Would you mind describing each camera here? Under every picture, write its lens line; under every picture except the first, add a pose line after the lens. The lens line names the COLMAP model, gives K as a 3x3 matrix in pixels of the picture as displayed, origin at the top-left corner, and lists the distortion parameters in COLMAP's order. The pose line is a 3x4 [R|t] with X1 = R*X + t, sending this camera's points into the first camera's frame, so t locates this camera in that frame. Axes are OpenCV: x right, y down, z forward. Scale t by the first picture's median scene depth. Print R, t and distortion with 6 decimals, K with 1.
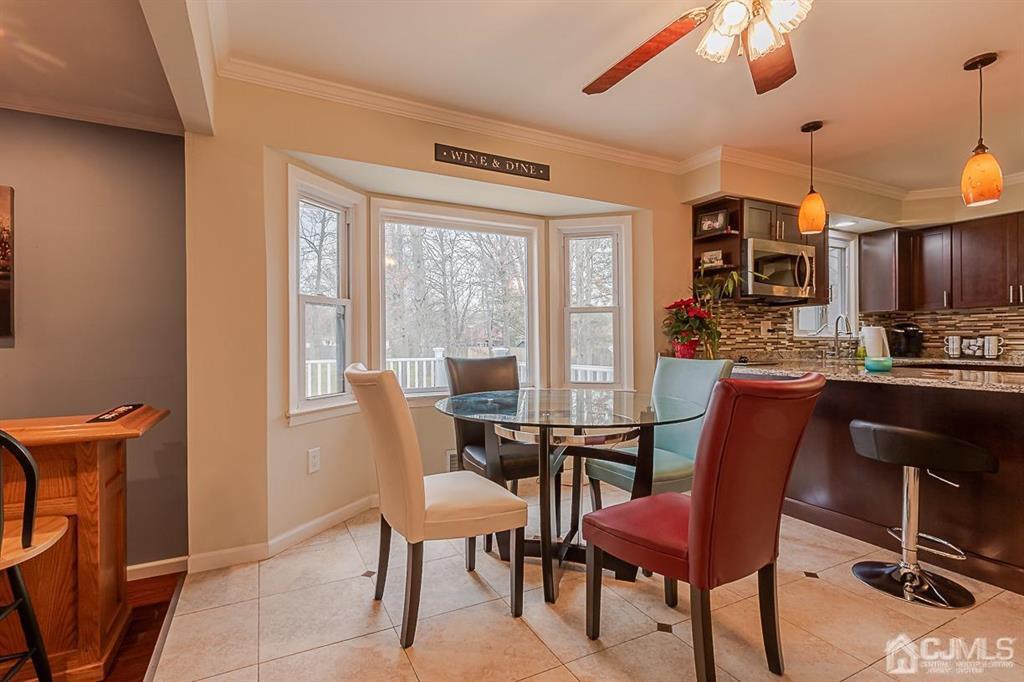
lens RADIAL K [[477.9, 0, 507.0], [0, 477.9, 341.4], [0, 0, 1]] dist [0.003496, 0.000037]
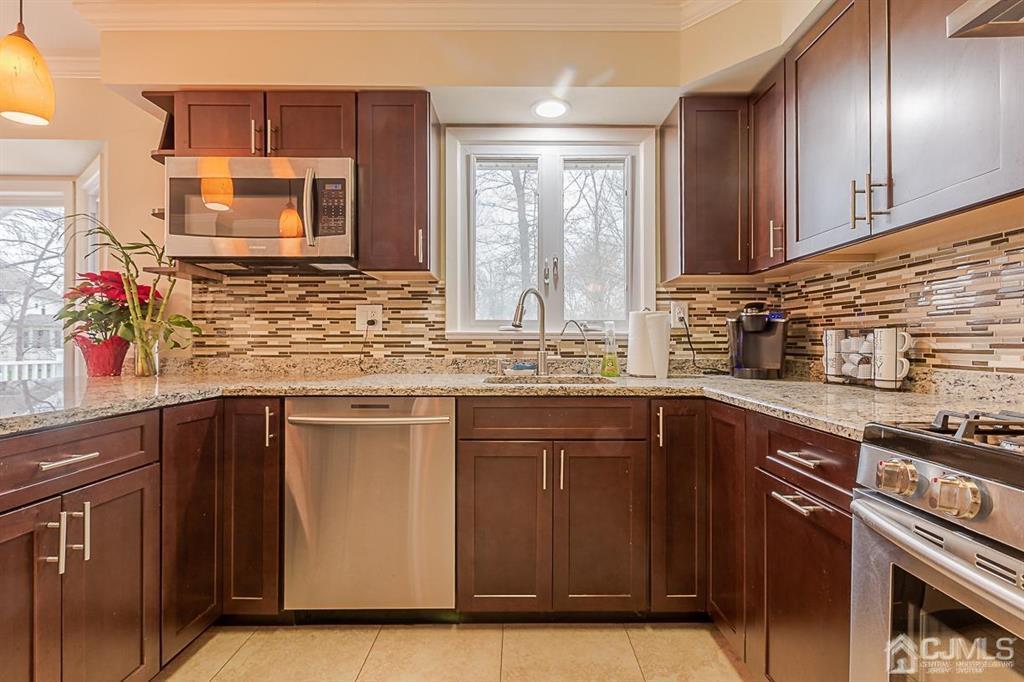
lens RADIAL K [[477.9, 0, 516.9], [0, 477.9, 341.9], [0, 0, 1]] dist [0.003496, 0.000037]
pose [[0.900687, 0.001094, -0.434467, 0.947192], [-0.003886, 0.999977, -0.005539, 0.003411], [0.434451, 0.006677, 0.900671, 0.565206]]
